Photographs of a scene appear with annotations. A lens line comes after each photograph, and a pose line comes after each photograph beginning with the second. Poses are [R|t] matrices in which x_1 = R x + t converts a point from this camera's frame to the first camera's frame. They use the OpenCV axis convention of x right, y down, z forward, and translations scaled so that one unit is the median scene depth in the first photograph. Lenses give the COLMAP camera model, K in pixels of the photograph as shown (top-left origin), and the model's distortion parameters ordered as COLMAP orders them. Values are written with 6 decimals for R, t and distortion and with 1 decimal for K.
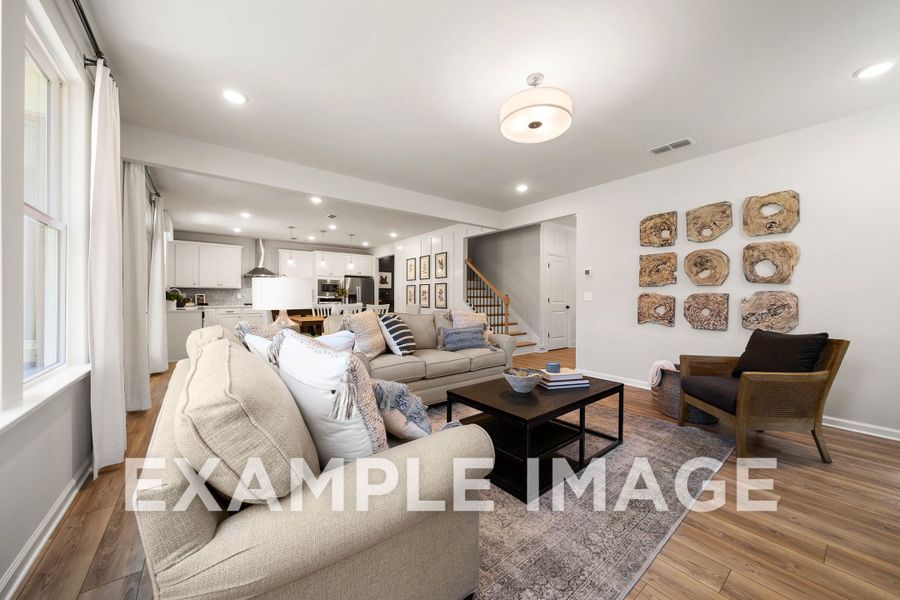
lens RADIAL K [[311.0, 0, 451.2], [0, 311.0, 301.6], [0, 0, 1]] dist [-0.007107, 0.000653]
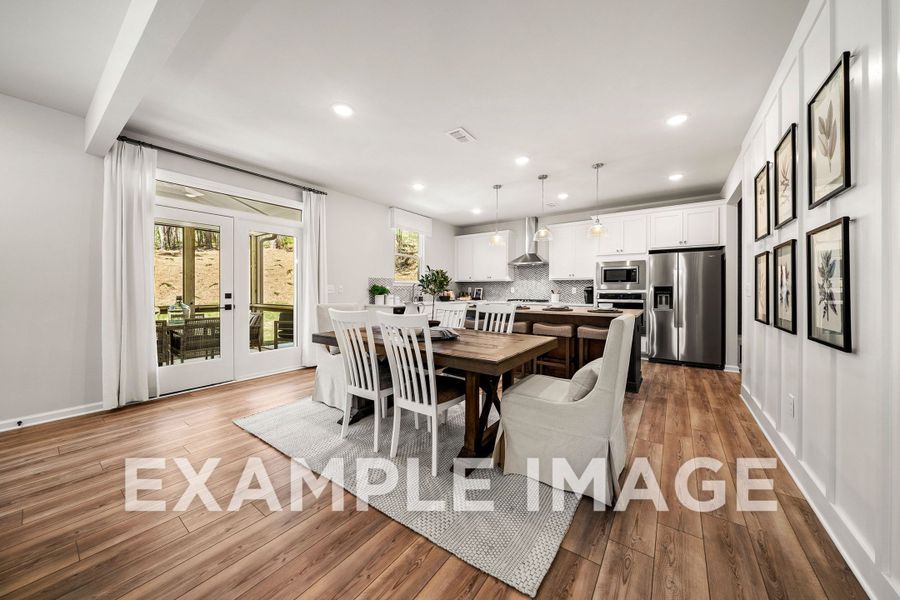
lens RADIAL K [[311.0, 0, 446.9], [0, 311.0, 288.0], [0, 0, 1]] dist [-0.007107, 0.000653]
pose [[0.279559, -0.009564, -0.960081, 0.095760], [-0.017099, 0.999742, -0.014938, -0.010444], [0.959976, 0.020592, 0.279323, 0.750165]]
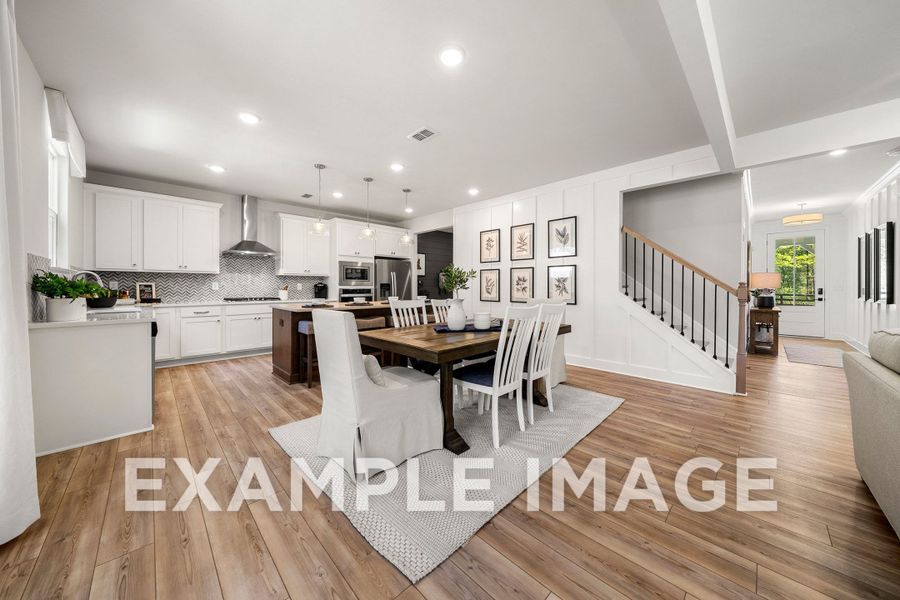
lens RADIAL K [[311.0, 0, 451.9], [0, 311.0, 290.1], [0, 0, 1]] dist [-0.007107, 0.000653]
pose [[0.994010, -0.002489, 0.109262, -0.354756], [0.003088, 0.999981, -0.005315, -0.006669], [-0.109247, 0.005621, 0.993999, 0.423550]]
